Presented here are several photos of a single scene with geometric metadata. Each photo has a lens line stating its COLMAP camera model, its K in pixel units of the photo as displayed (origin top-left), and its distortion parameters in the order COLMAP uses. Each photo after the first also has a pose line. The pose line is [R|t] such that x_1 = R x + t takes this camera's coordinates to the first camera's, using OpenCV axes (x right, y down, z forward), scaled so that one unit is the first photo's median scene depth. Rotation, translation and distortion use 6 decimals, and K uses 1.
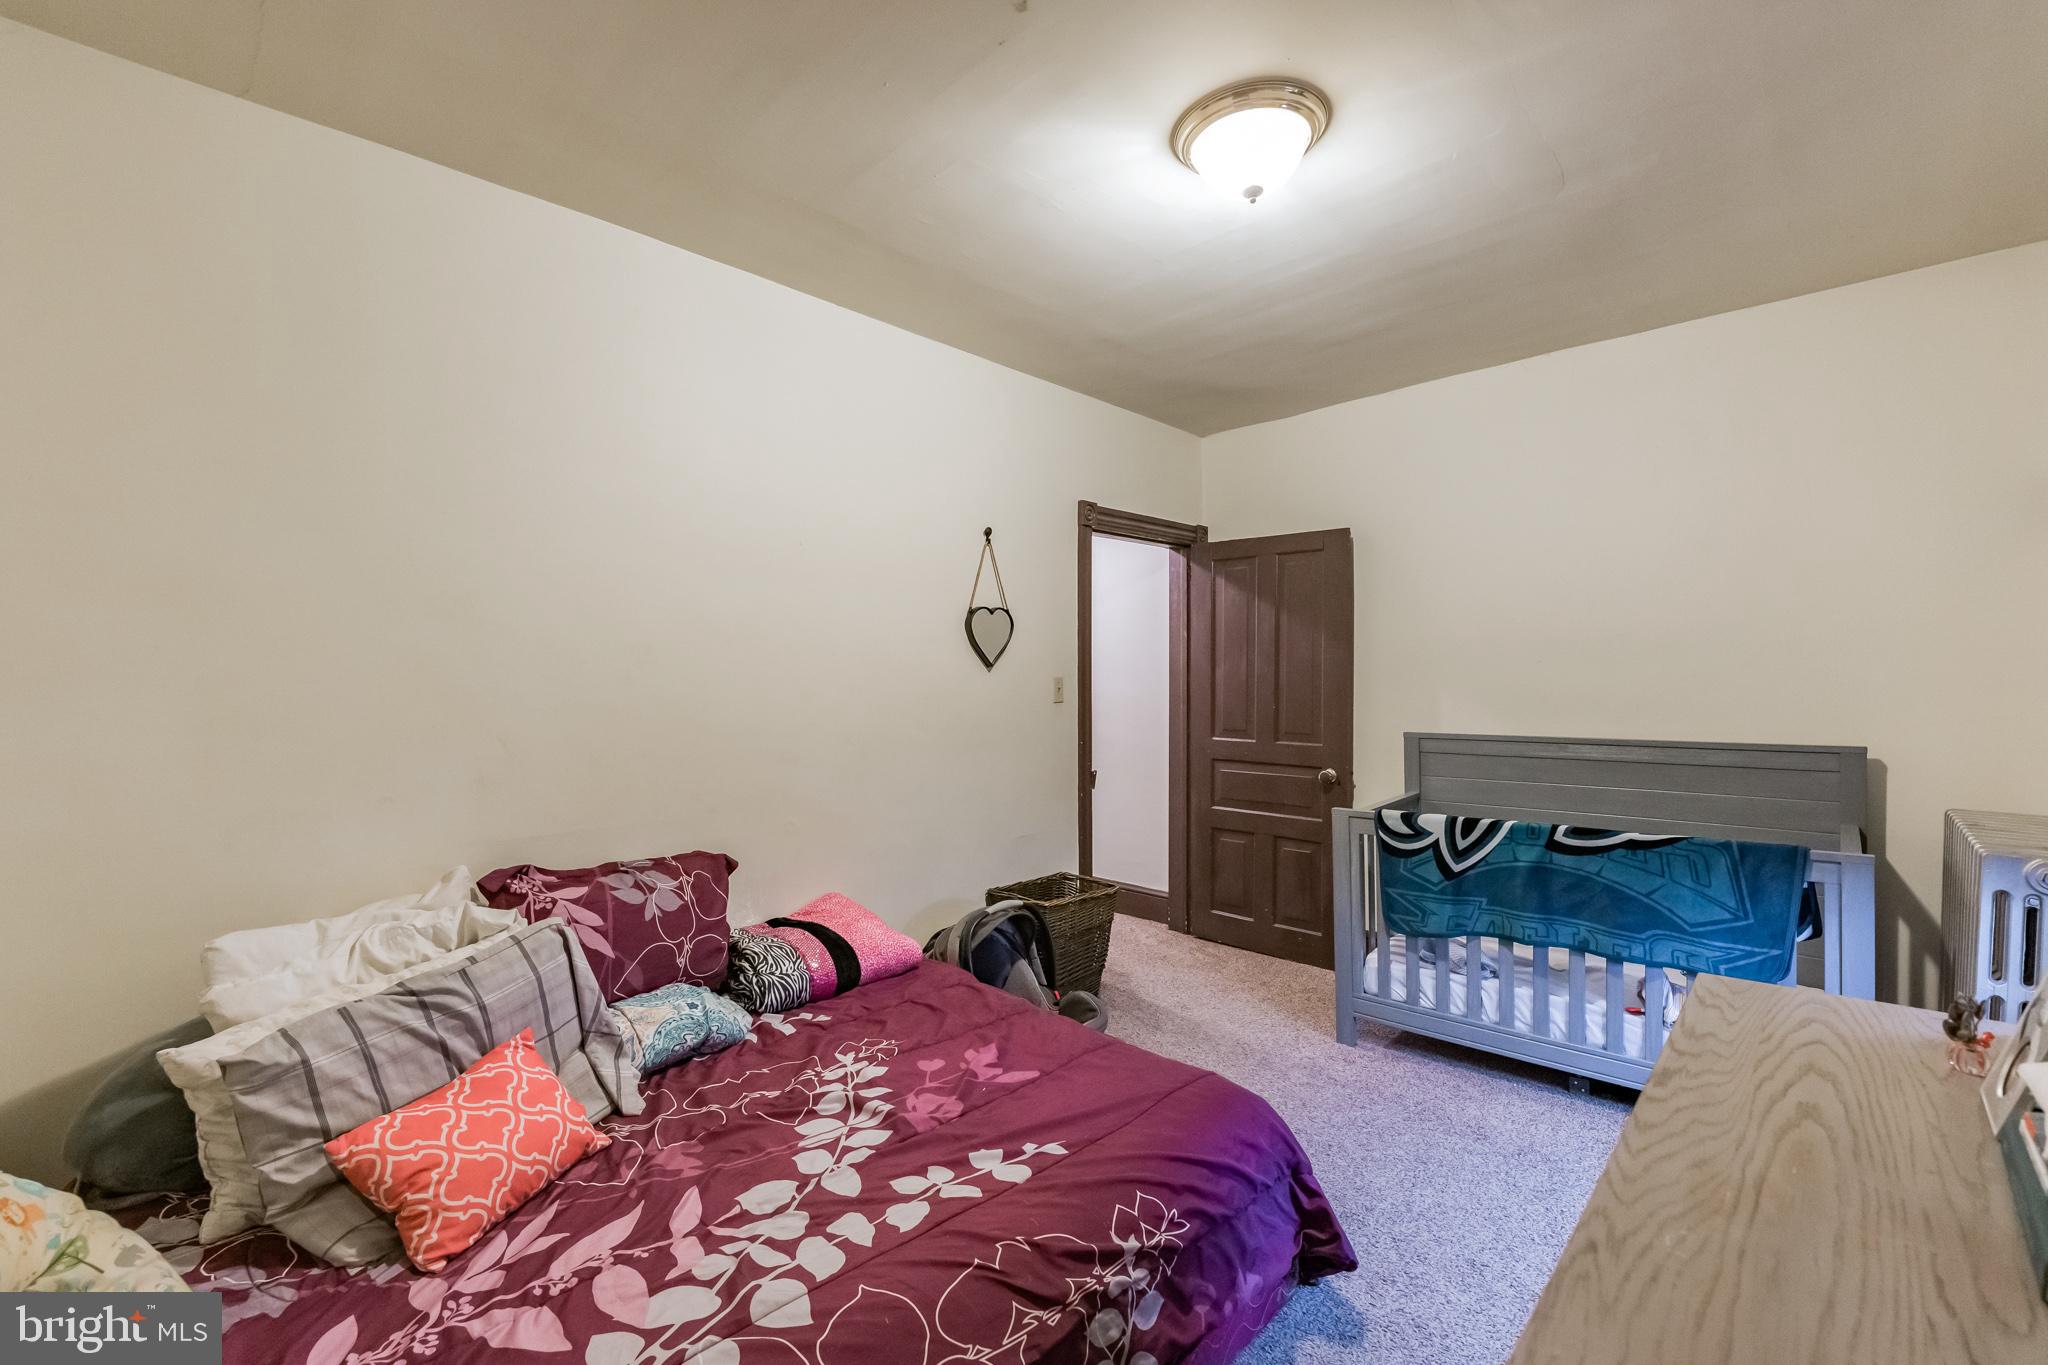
lens RADIAL K [[864.1, 0, 1028.2], [0, 864.1, 678.3], [0, 0, 1]] dist [-0.026136, 0.000482]
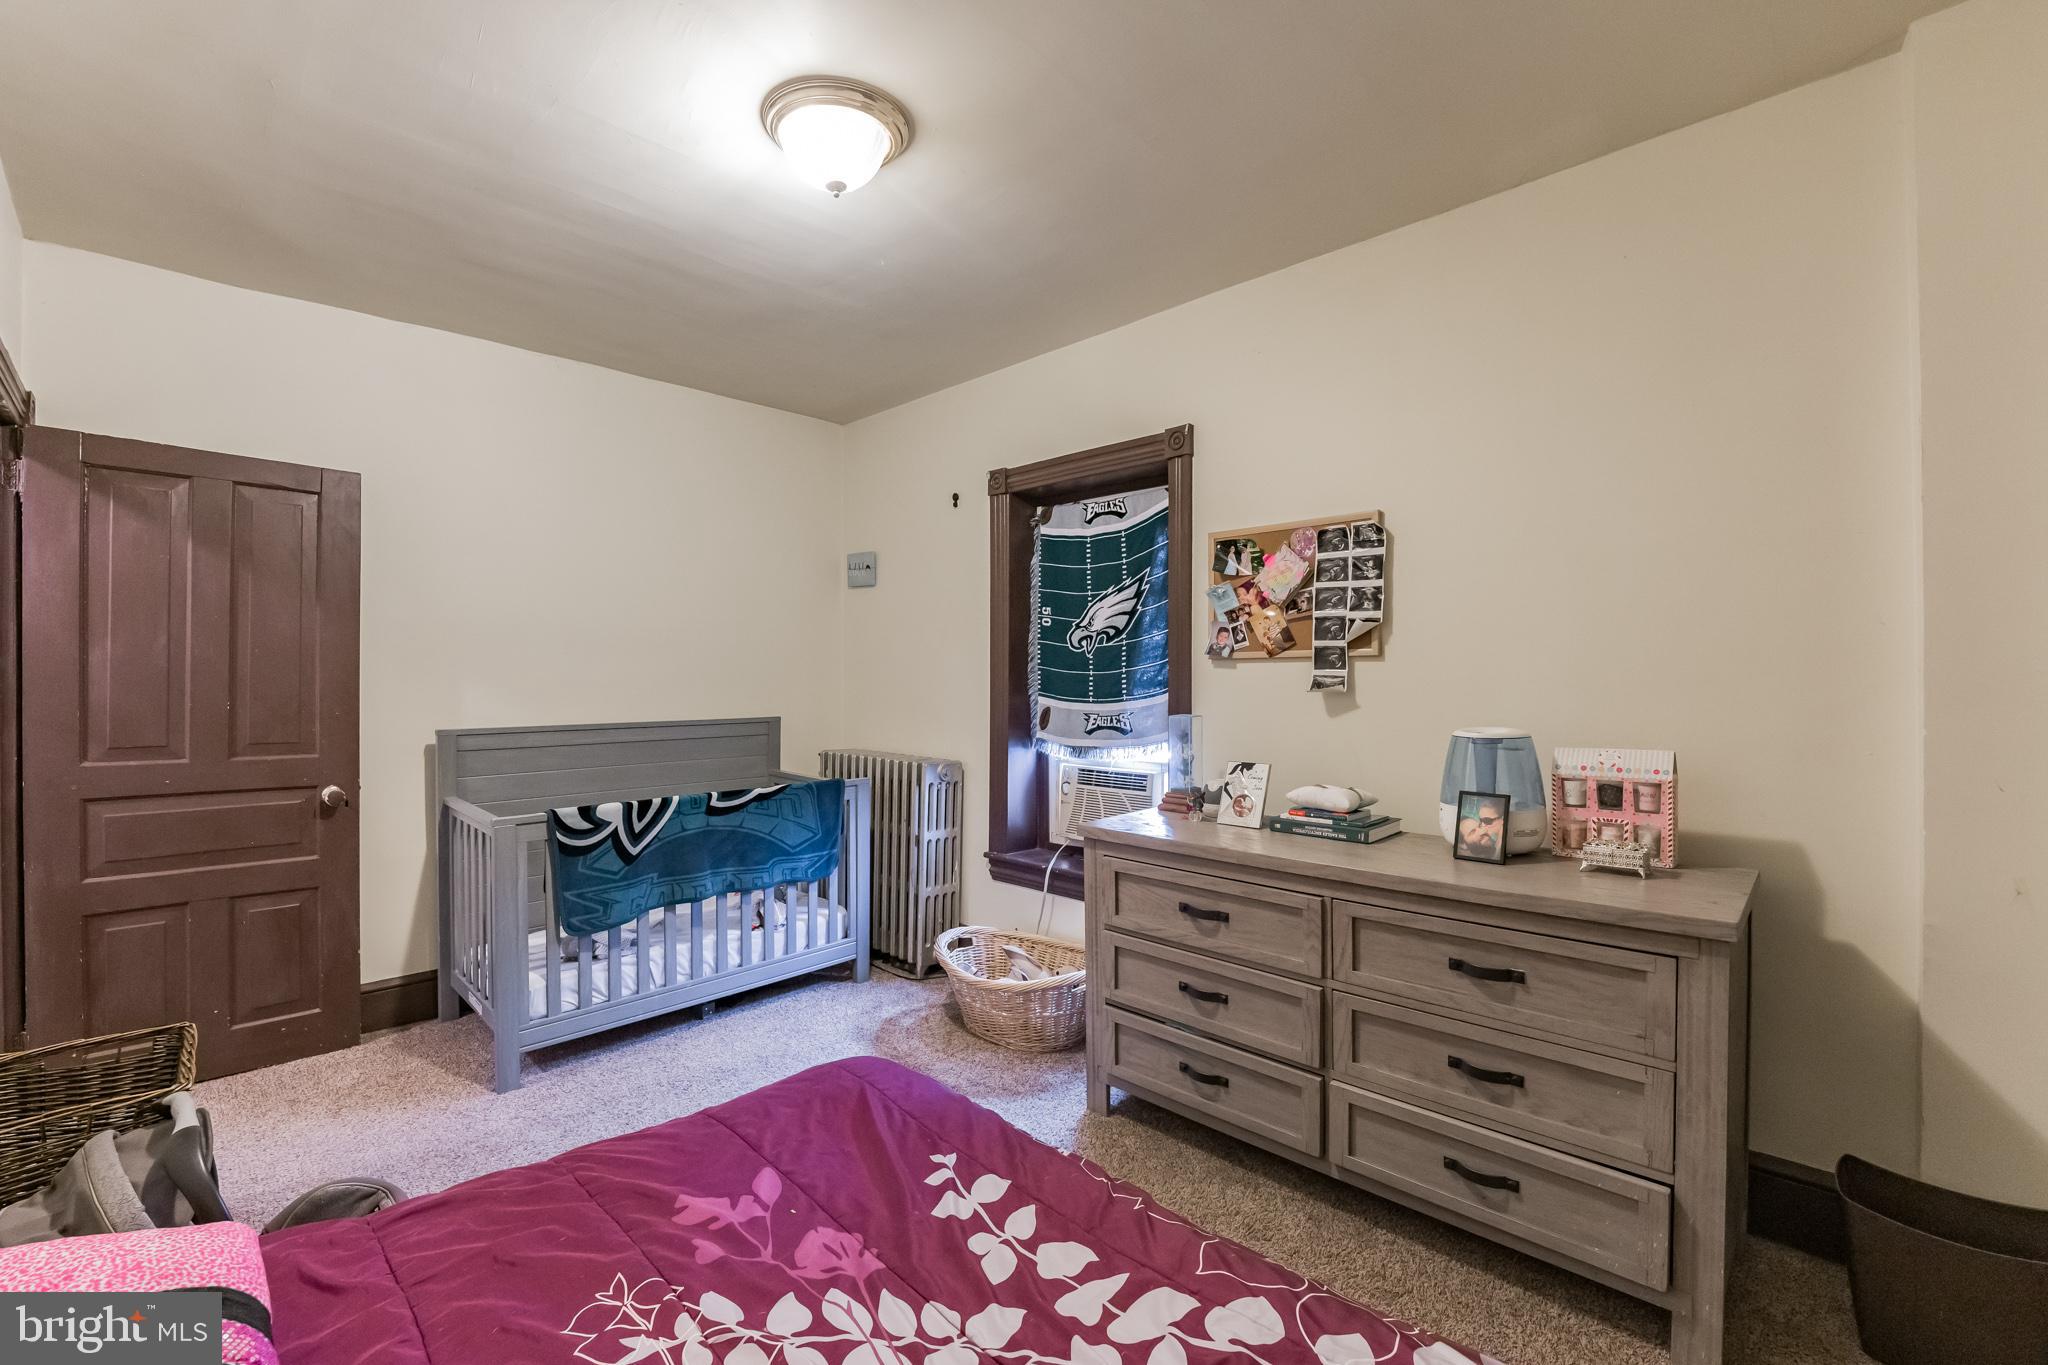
lens RADIAL K [[852.2, 0, 1024.0], [0, 852.2, 682.5], [0, 0, 1]] dist [-0.008513, 0.000099]
pose [[0.028101, -0.007409, 0.999578, -0.507394], [-0.004205, 0.999963, 0.007530, 0.008840], [-0.999596, -0.004415, 0.028069, 0.504223]]
